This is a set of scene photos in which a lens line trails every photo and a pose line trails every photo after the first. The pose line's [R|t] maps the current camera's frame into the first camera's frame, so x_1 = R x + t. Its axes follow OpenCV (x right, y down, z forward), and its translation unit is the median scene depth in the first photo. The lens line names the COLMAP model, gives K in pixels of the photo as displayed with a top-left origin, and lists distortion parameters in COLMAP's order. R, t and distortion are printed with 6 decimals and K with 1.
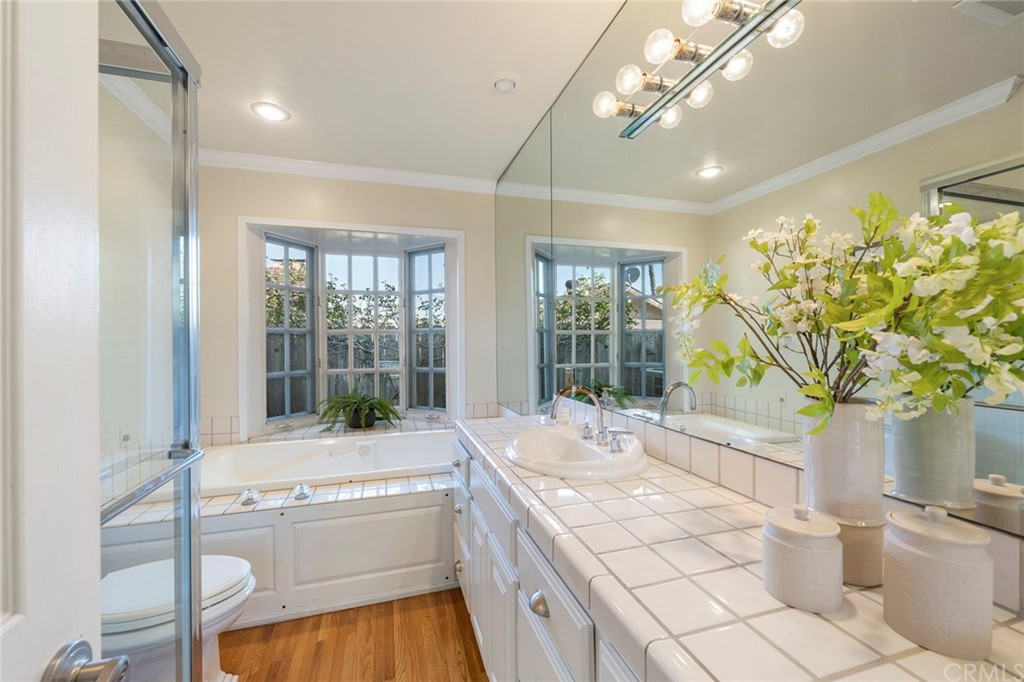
lens RADIAL K [[415.2, 0, 511.5], [0, 415.2, 339.6], [0, 0, 1]] dist [0.000340, 0.000005]
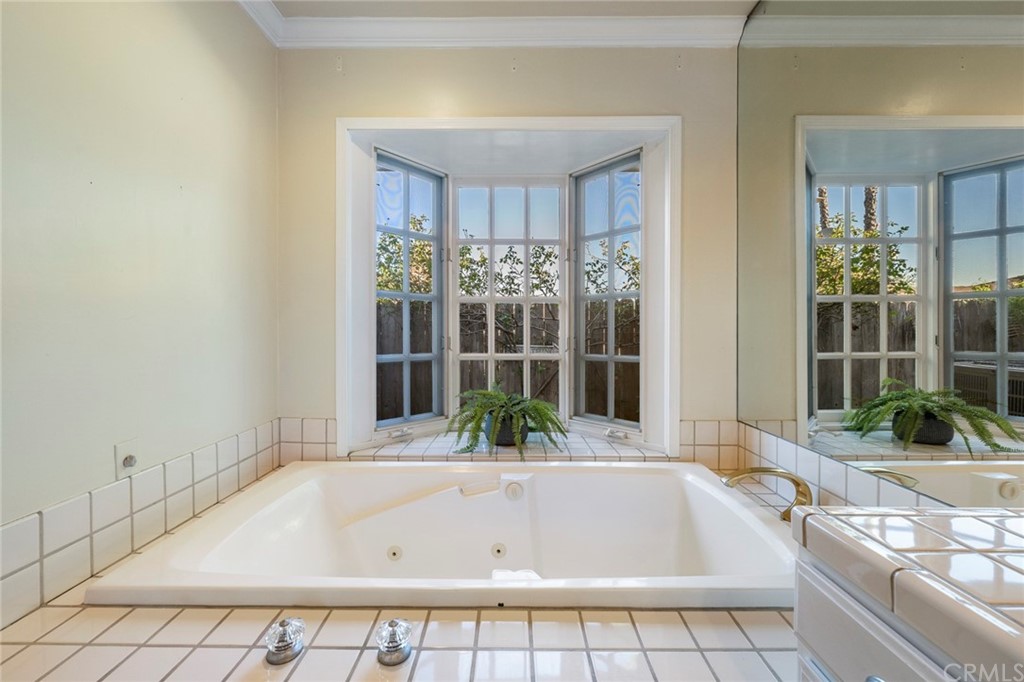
lens RADIAL K [[415.2, 0, 511.5], [0, 415.2, 339.6], [0, 0, 1]] dist [0.000340, 0.000005]
pose [[0.954764, 0.017242, -0.296866, -0.156140], [-0.009607, 0.999585, 0.027161, 0.029884], [0.297211, -0.023080, 0.954533, 0.366900]]
